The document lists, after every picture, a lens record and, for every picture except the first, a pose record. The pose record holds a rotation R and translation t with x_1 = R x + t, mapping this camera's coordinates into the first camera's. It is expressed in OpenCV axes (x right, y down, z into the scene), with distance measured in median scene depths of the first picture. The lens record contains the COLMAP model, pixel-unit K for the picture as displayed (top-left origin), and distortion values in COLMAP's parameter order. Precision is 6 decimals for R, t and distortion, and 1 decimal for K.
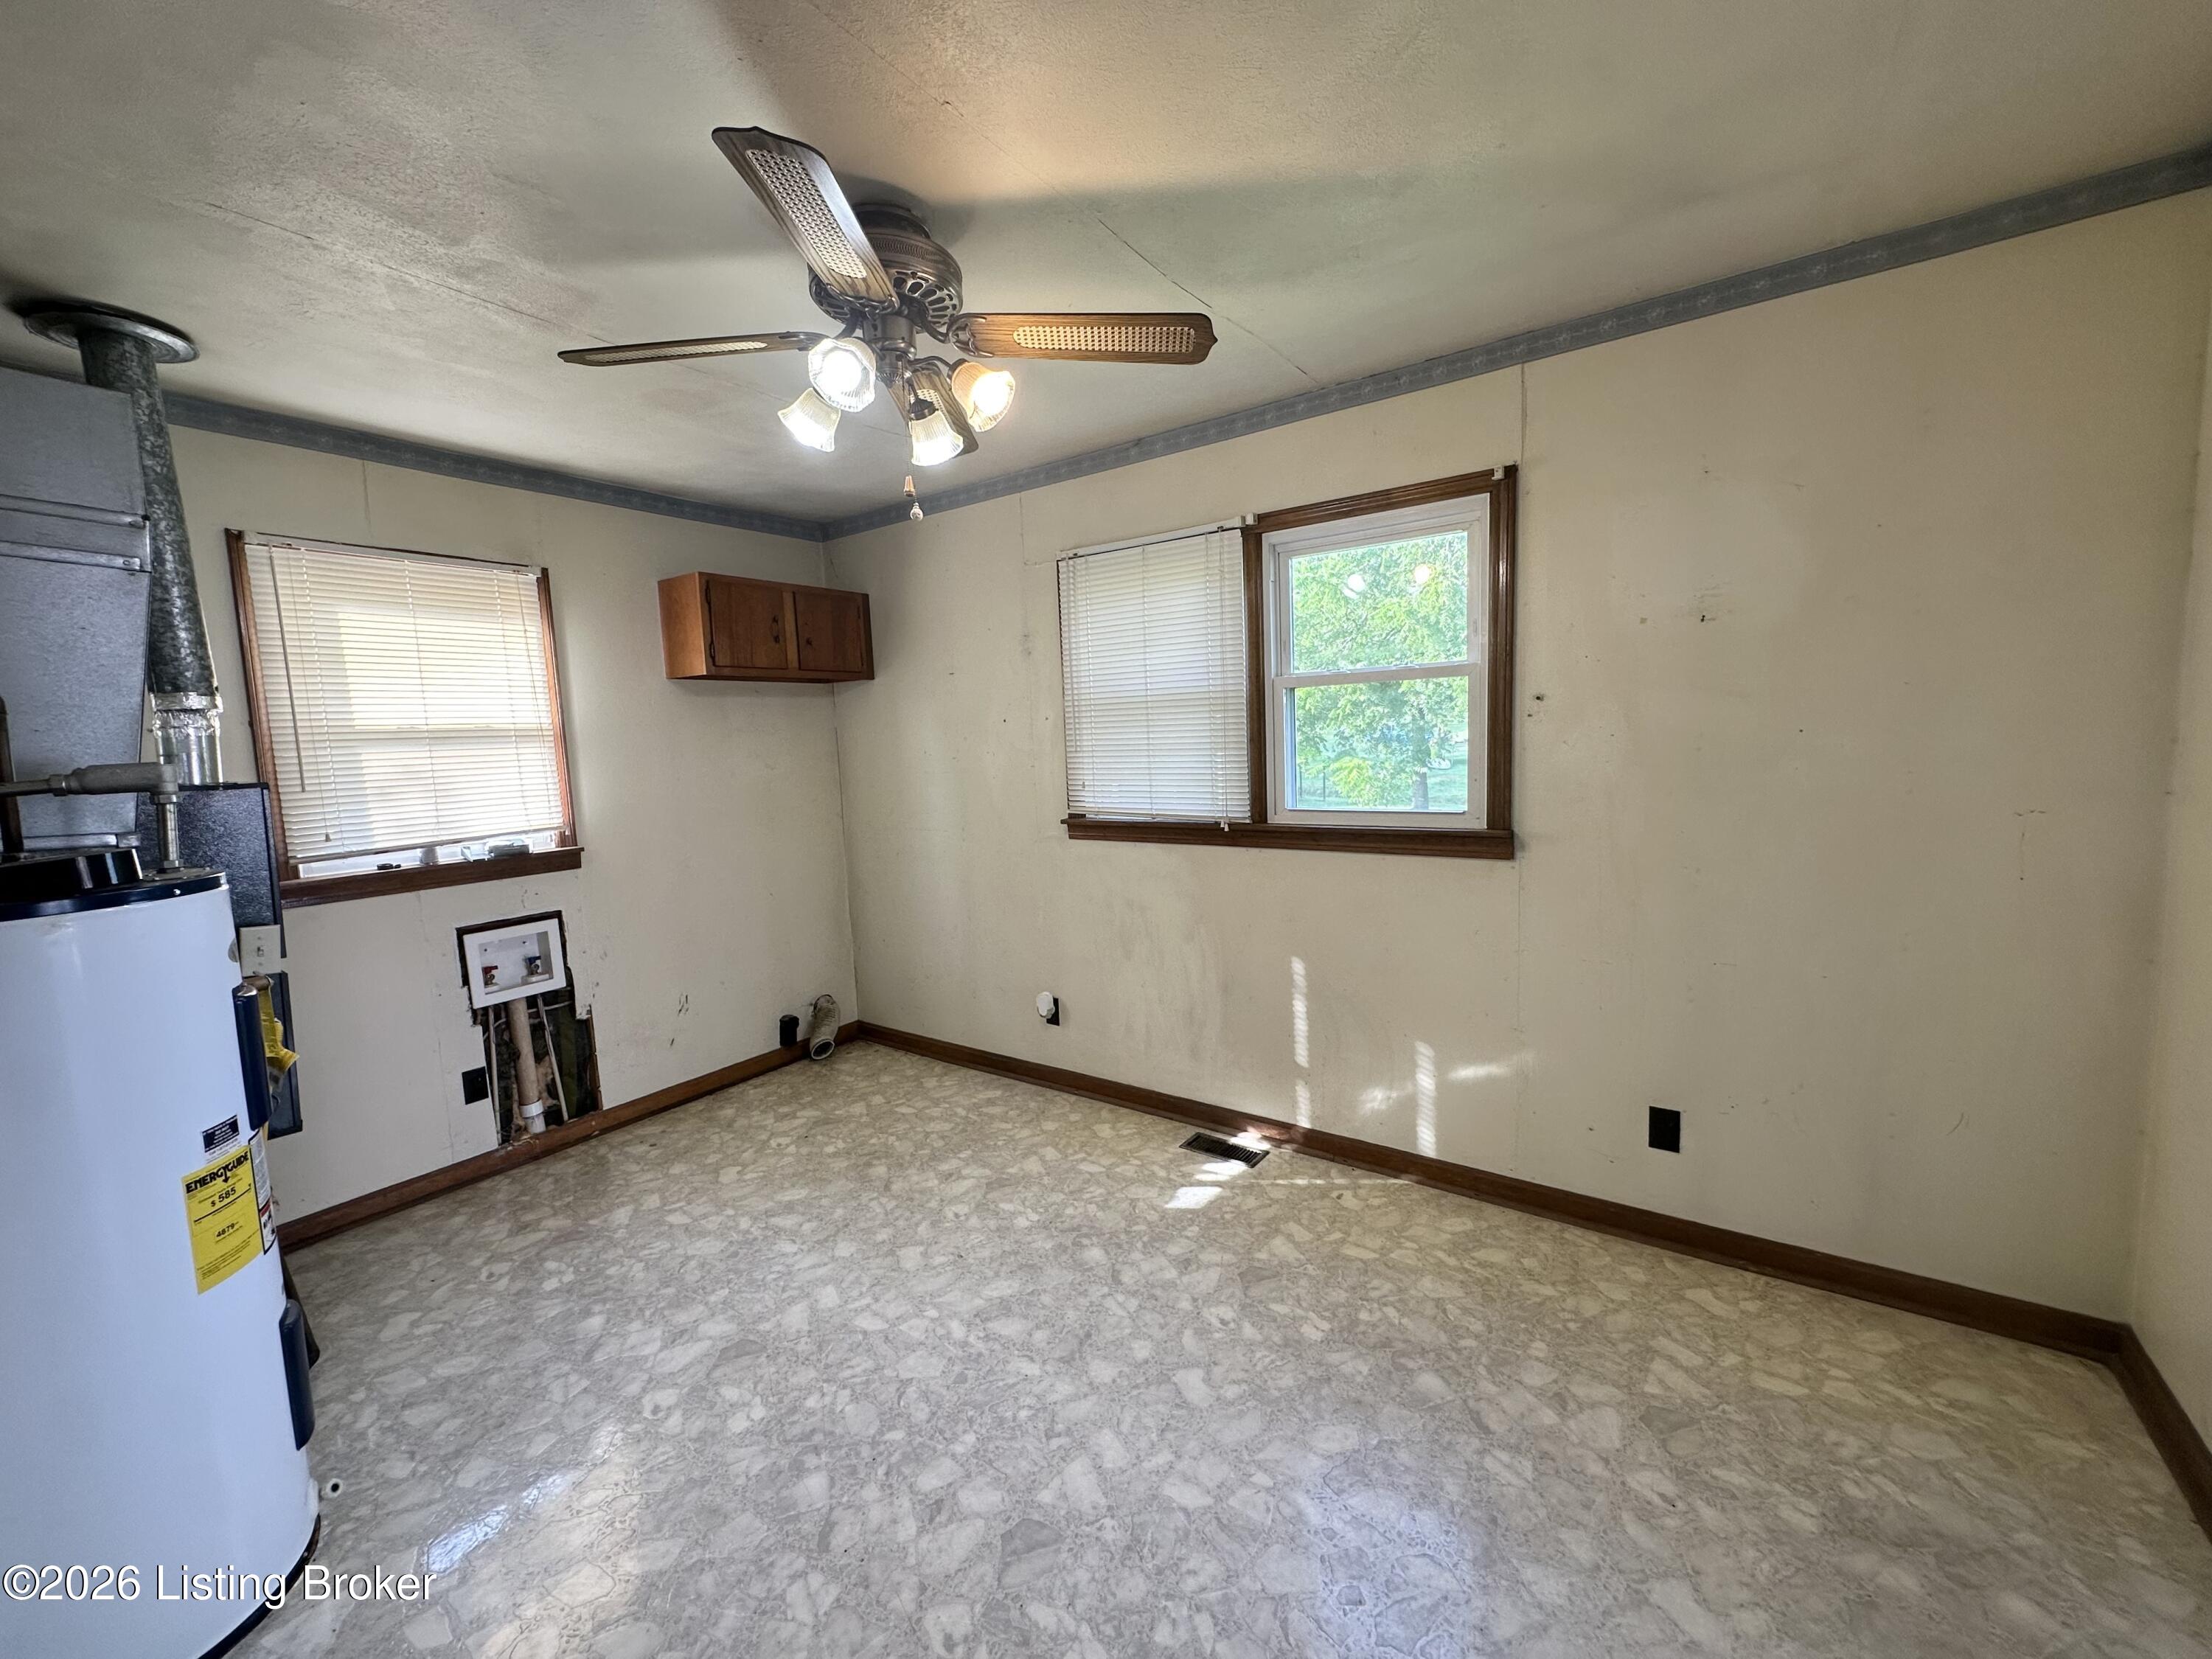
lens RADIAL K [[873.1, 0, 1105.5], [0, 873.1, 825.5], [0, 0, 1]] dist [-0.002972, 0.000074]
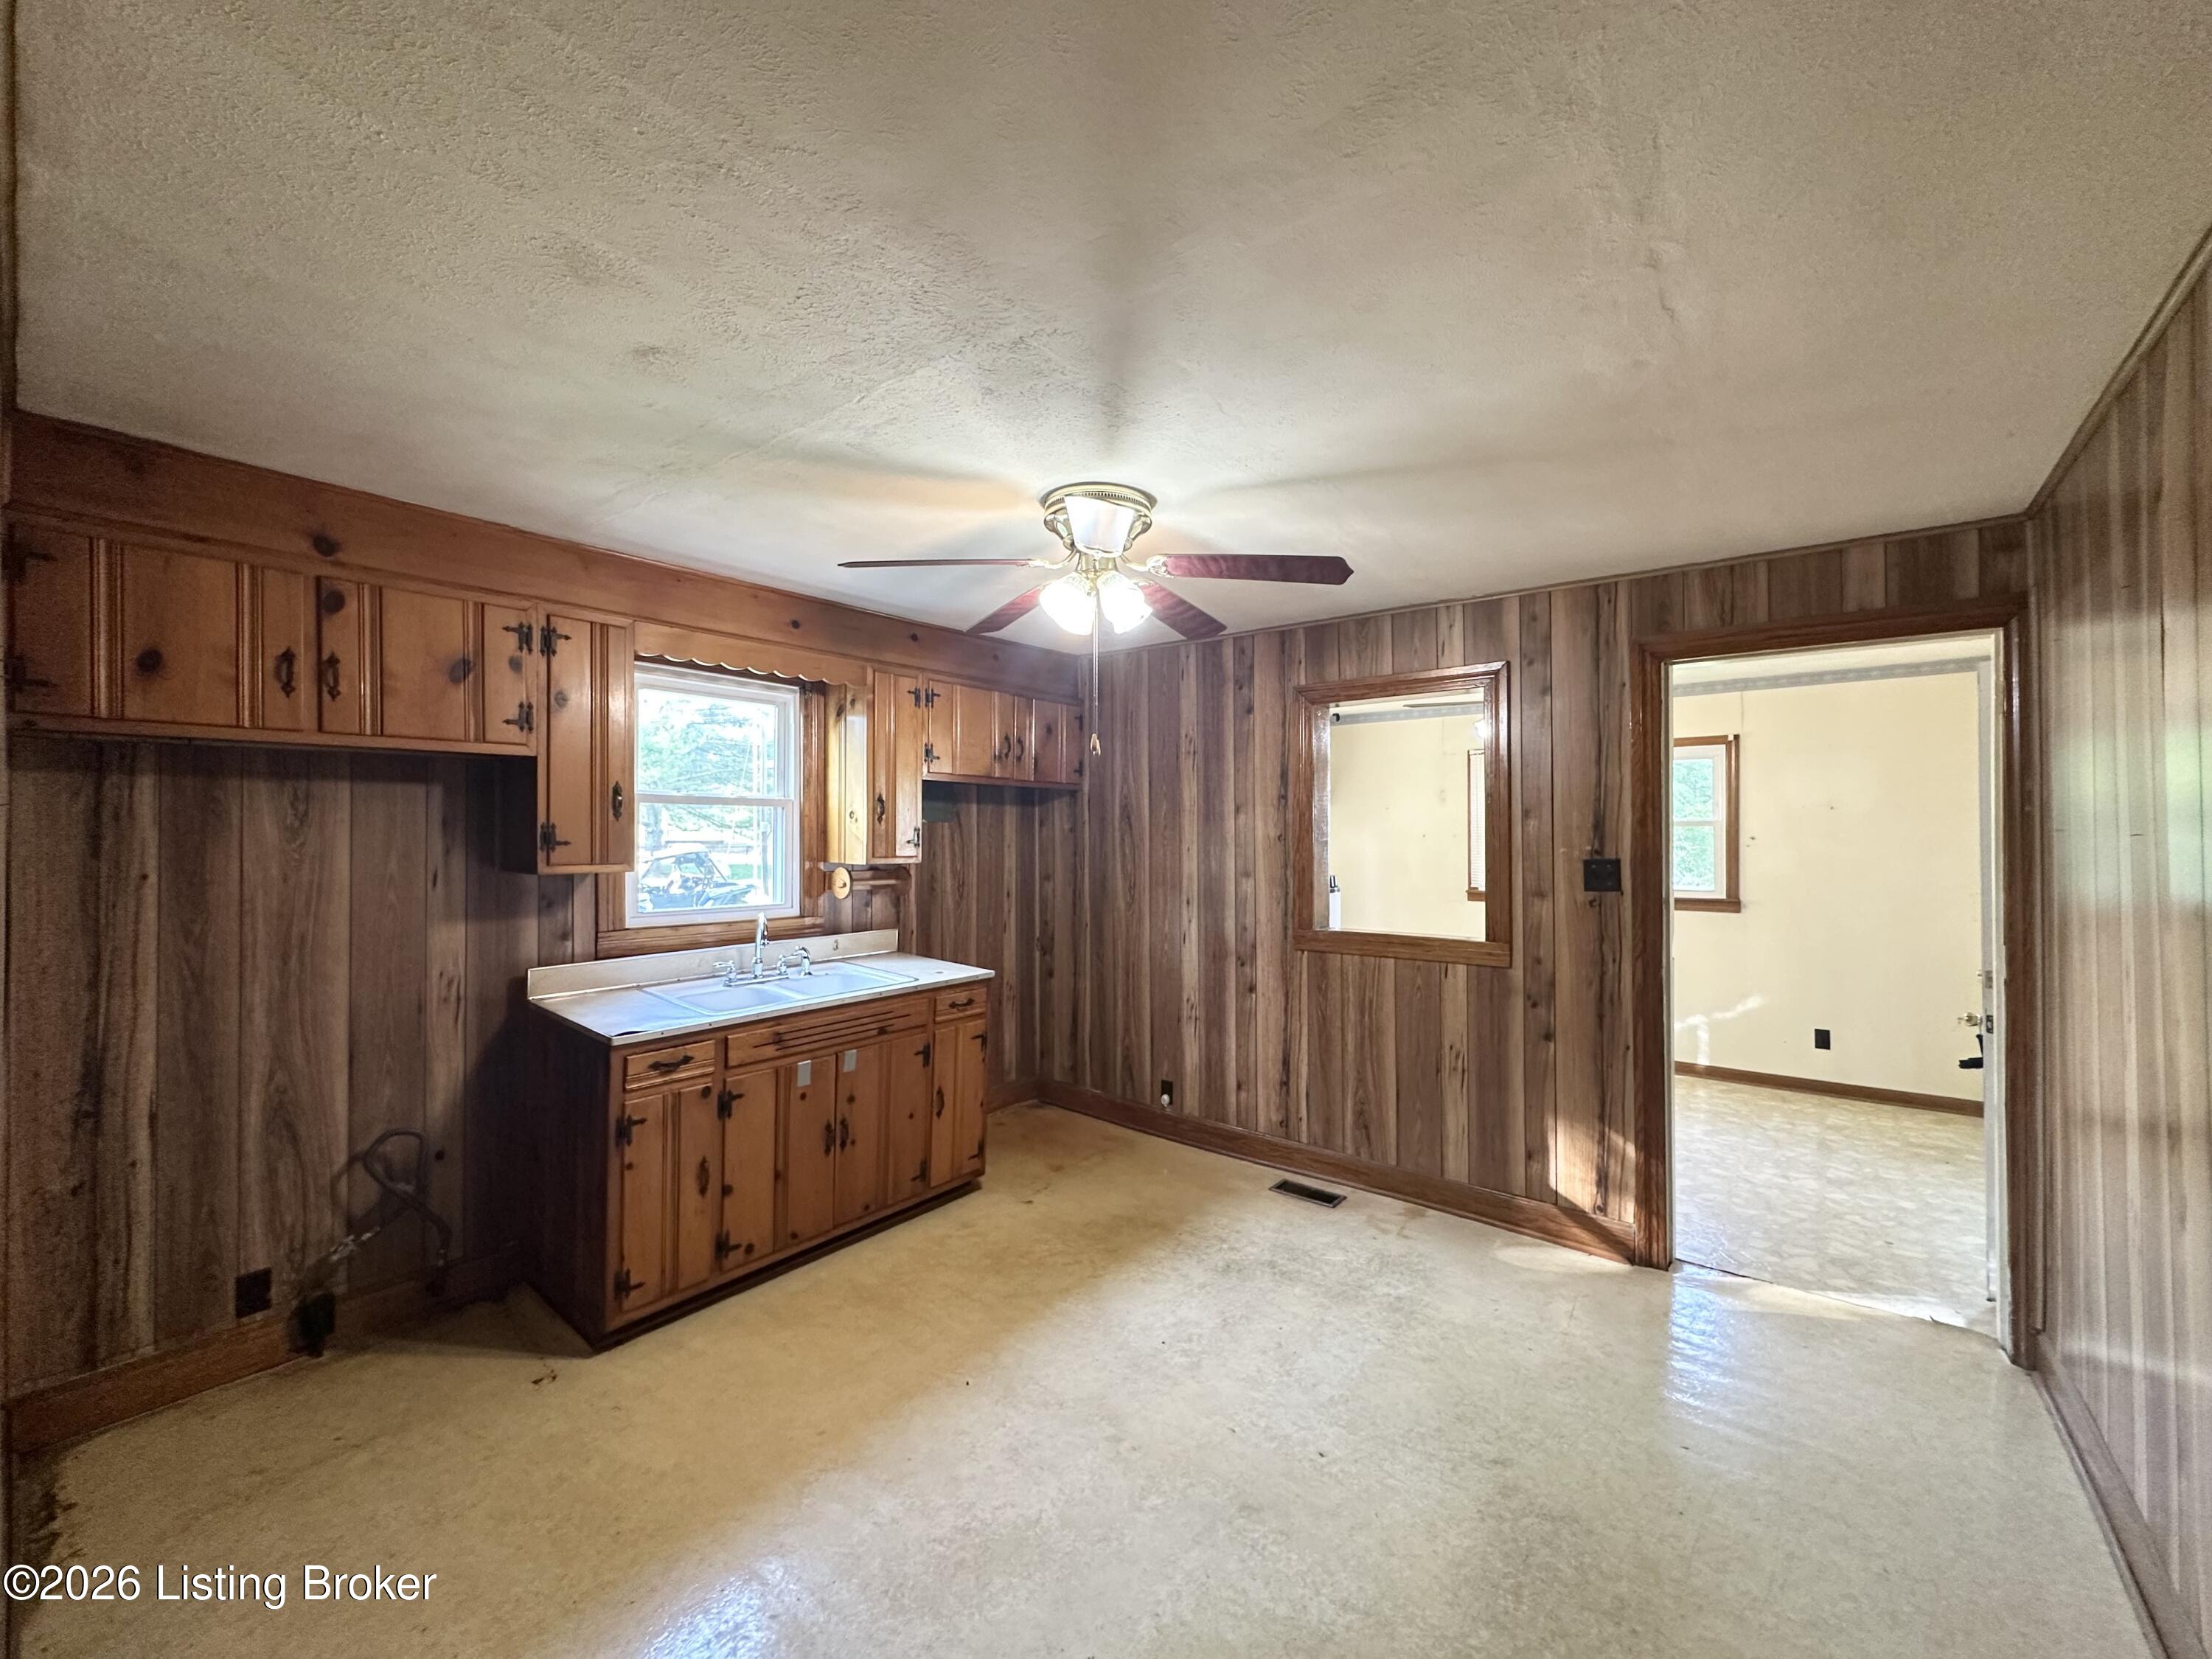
lens RADIAL K [[873.1, 0, 1099.3], [0, 873.1, 831.6], [0, 0, 1]] dist [-0.002972, 0.000074]
pose [[0.997424, 0.035579, -0.062280, -1.035285], [-0.041953, 0.993668, -0.104226, 0.136456], [0.058177, 0.106571, 0.992602, -1.308321]]
